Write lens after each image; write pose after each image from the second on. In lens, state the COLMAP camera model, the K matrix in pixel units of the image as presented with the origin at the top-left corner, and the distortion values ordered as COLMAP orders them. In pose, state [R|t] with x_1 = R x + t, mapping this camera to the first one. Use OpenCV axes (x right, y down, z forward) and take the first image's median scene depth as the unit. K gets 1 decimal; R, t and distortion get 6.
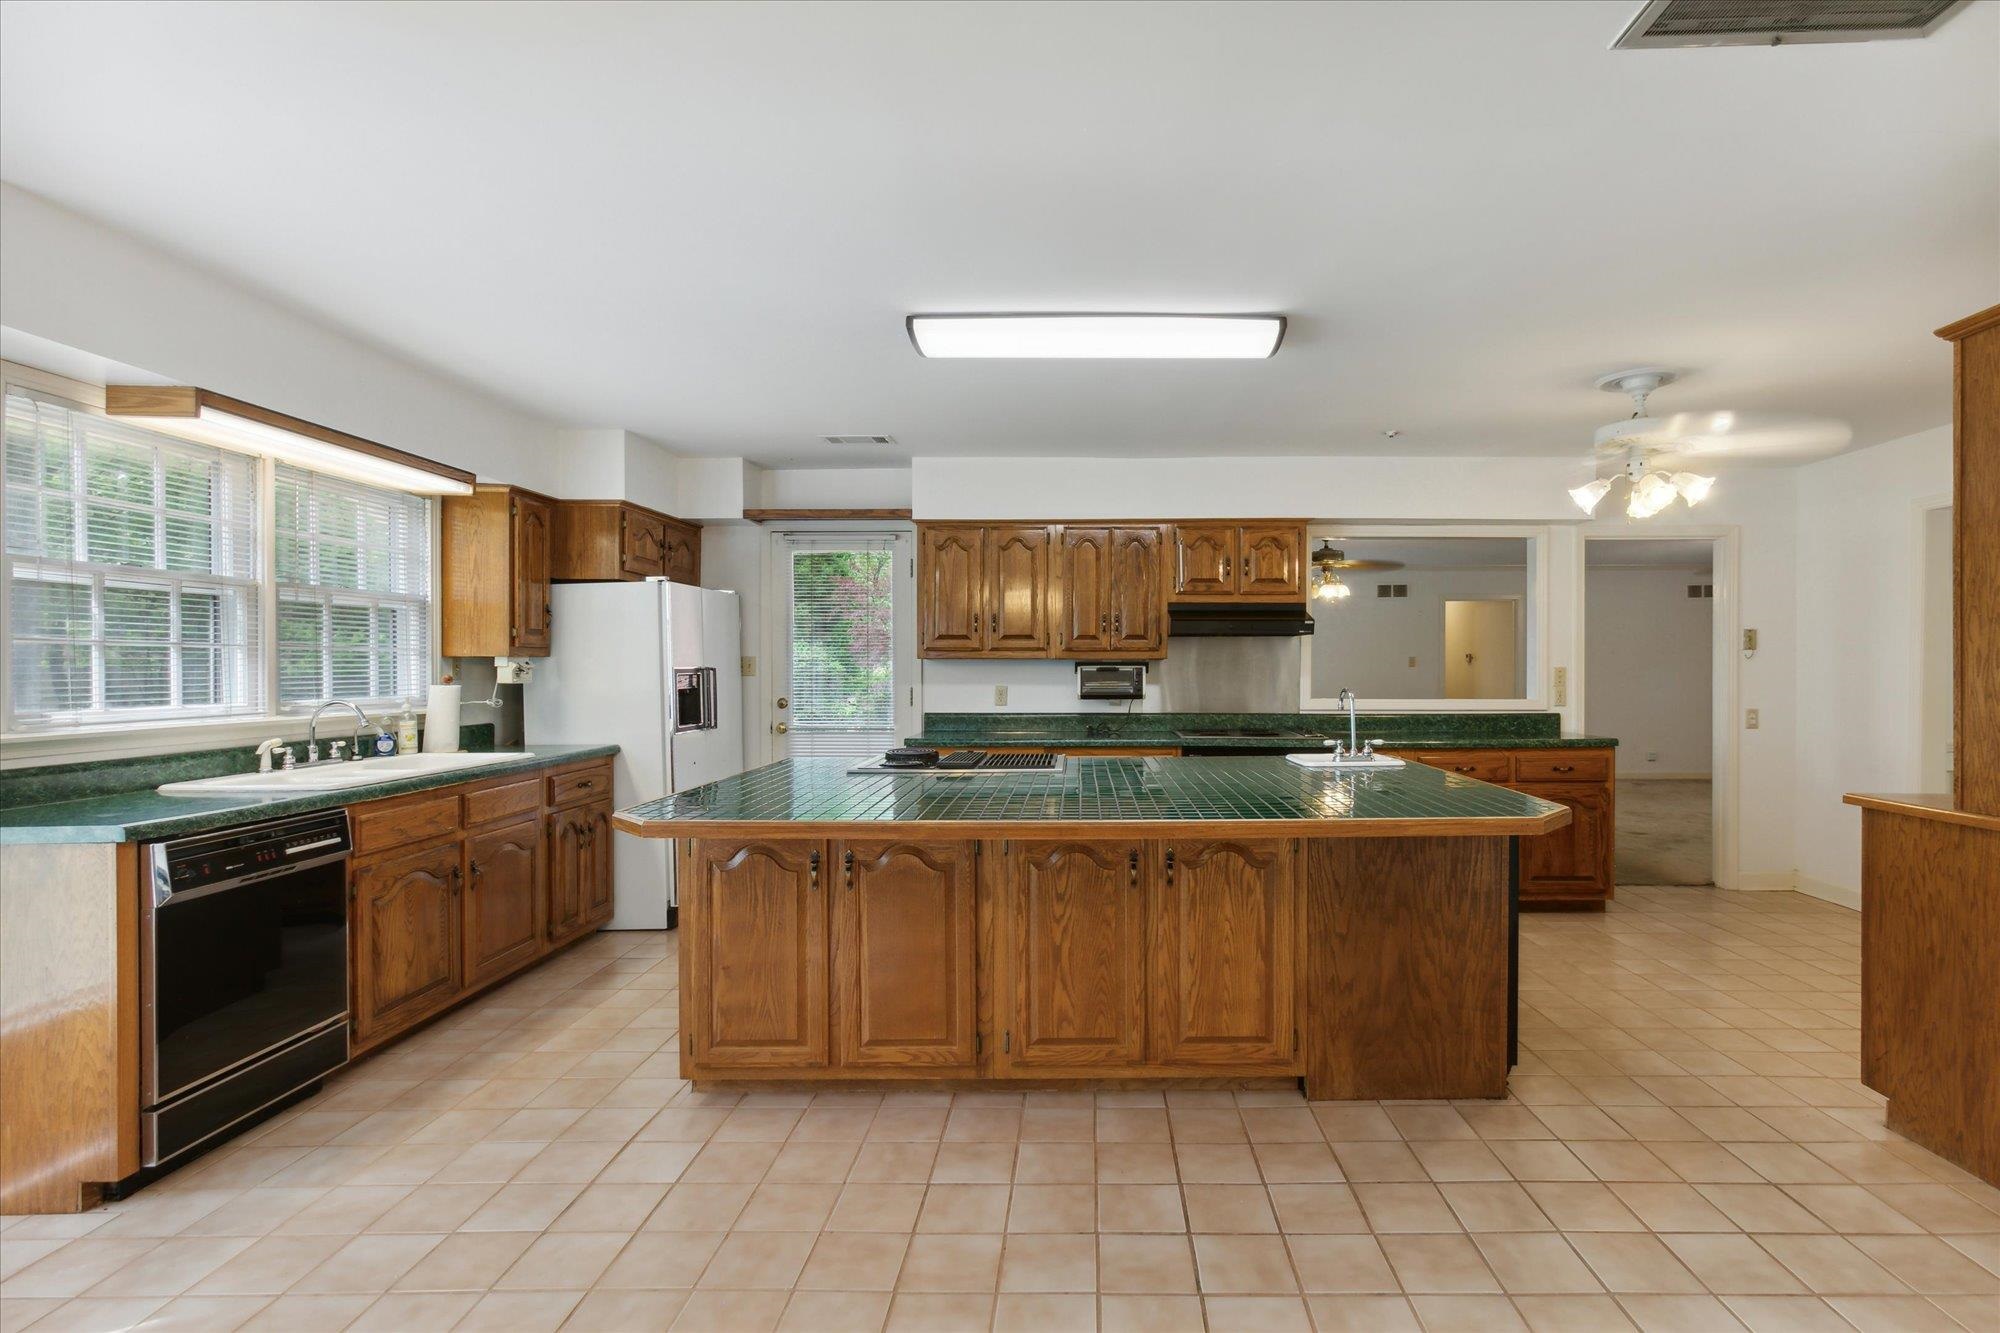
lens RADIAL K [[1091.1, 0, 1000.0], [0, 1091.1, 666.5], [0, 0, 1]] dist [-0.001892, -0.000056]
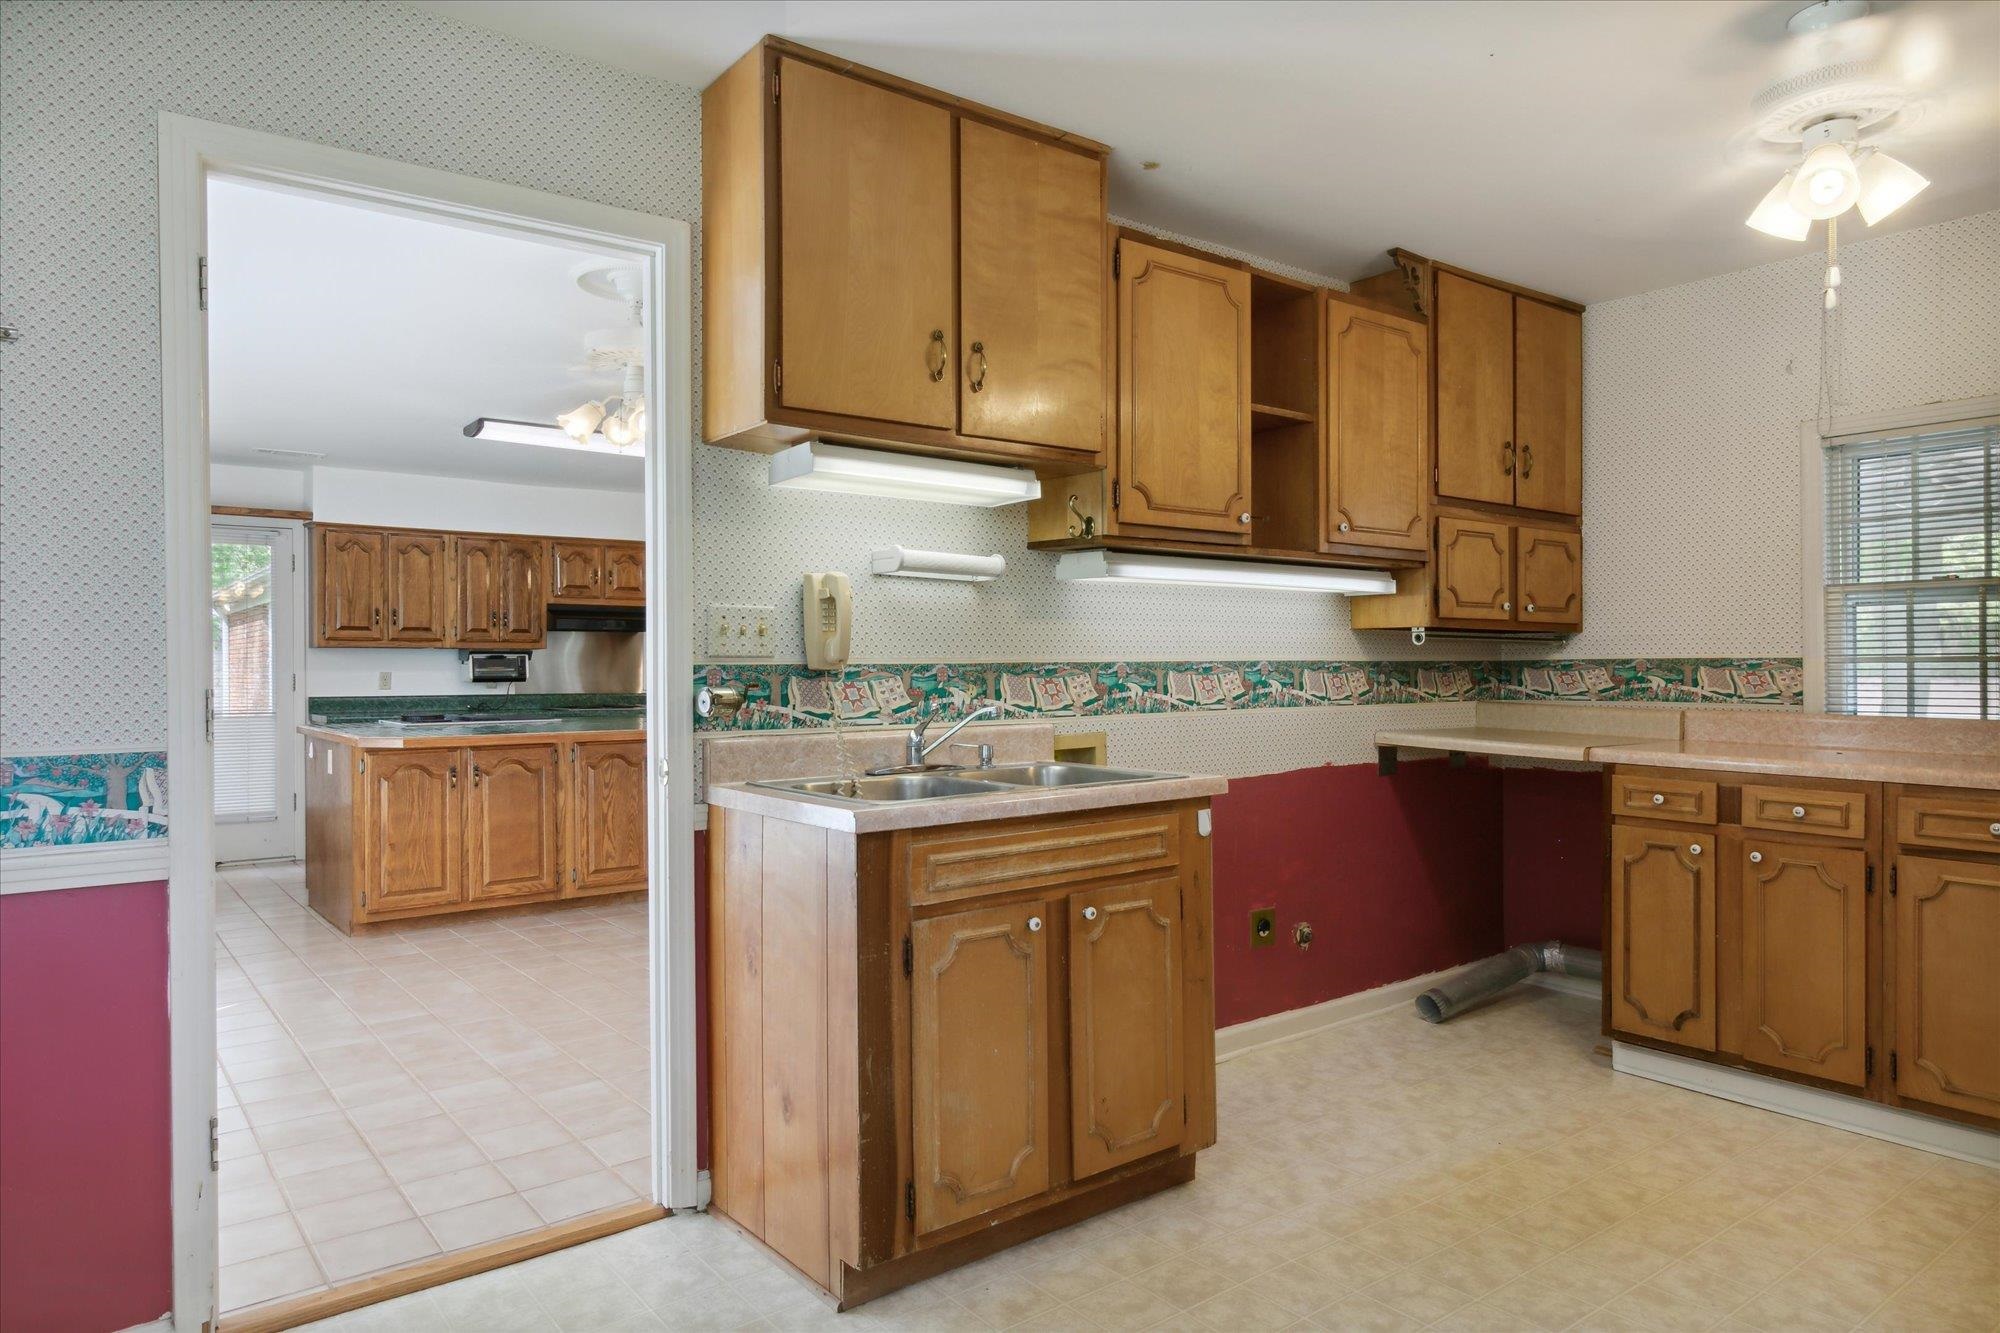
lens RADIAL K [[1262.4, 0, 1000.0], [0, 1262.4, 666.5], [0, 0, 1]] dist [0.004137, 0.000698]
pose [[0.786323, -0.000322, 0.617816, -0.328644], [0.001129, 0.999999, -0.000915, 0.014906], [-0.617815, 0.001417, 0.786322, -0.445270]]
